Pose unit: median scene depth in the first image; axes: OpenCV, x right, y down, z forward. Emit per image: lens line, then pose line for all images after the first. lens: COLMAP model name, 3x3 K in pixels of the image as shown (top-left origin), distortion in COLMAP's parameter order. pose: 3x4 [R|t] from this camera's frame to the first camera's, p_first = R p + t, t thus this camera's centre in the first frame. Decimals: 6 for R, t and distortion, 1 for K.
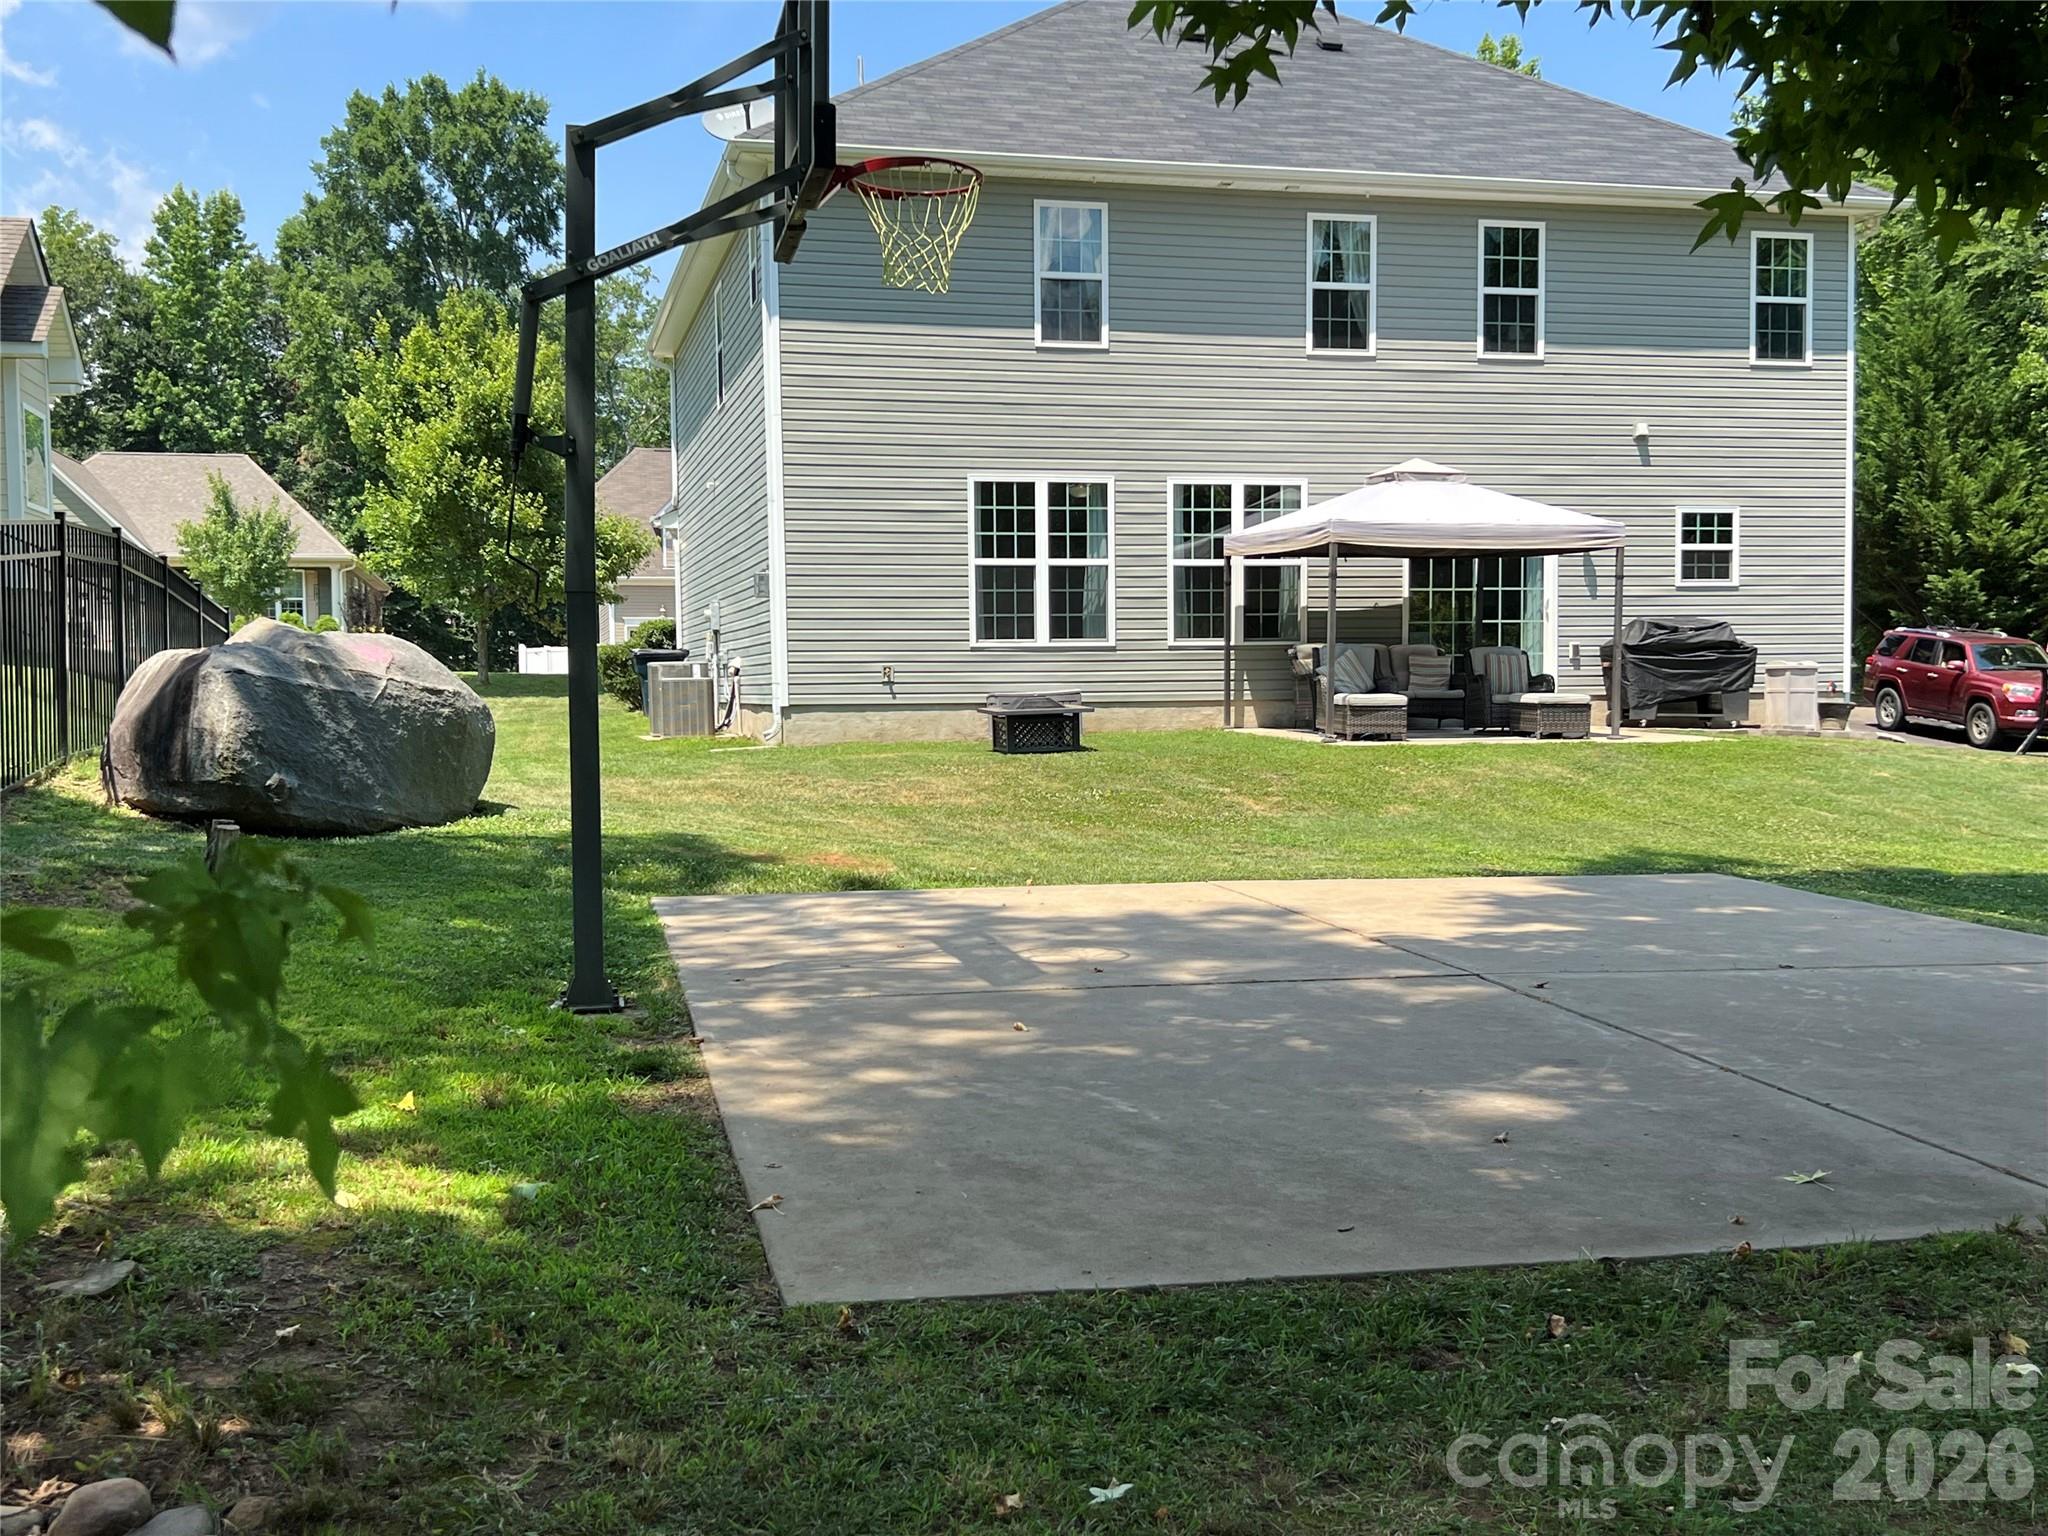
lens RADIAL K [[2055.5, 0, 1024.0], [0, 2055.5, 768.0], [0, 0, 1]] dist [0.206097, -0.621473]
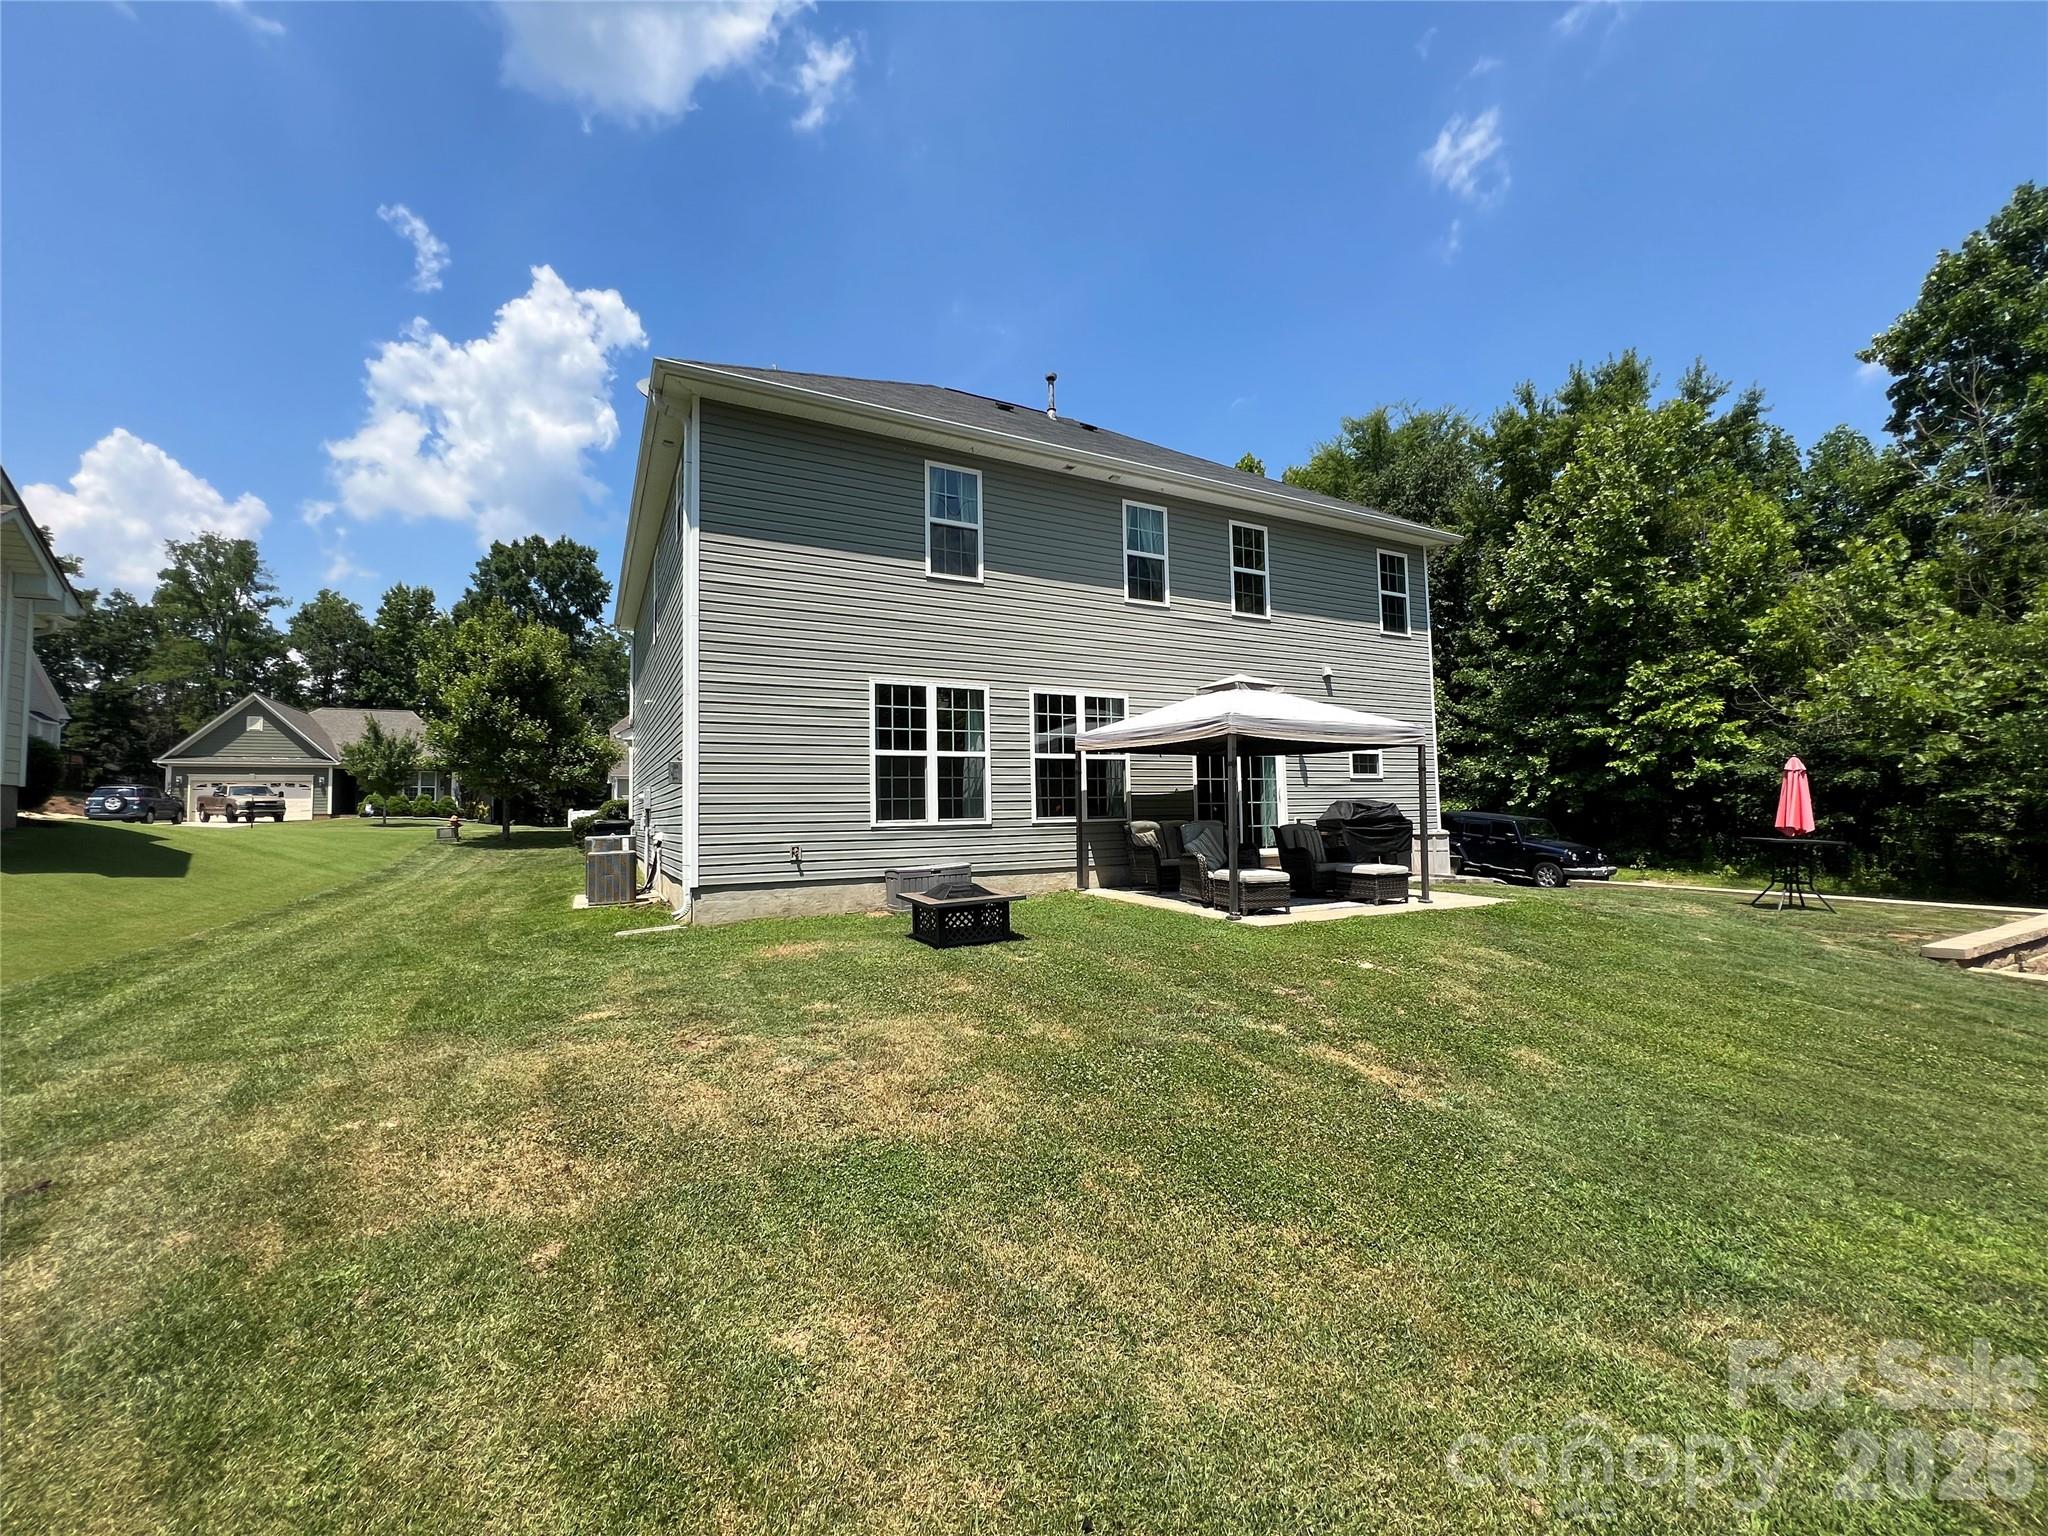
lens RADIAL K [[827.6, 0, 1024.0], [0, 827.6, 768.0], [0, 0, 1]] dist [-0.002208, -0.000131]
pose [[0.970115, 0.005528, 0.242584, -0.053313], [0.019485, 0.994737, -0.100588, -0.042391], [-0.241863, 0.102308, 0.964902, 0.520280]]
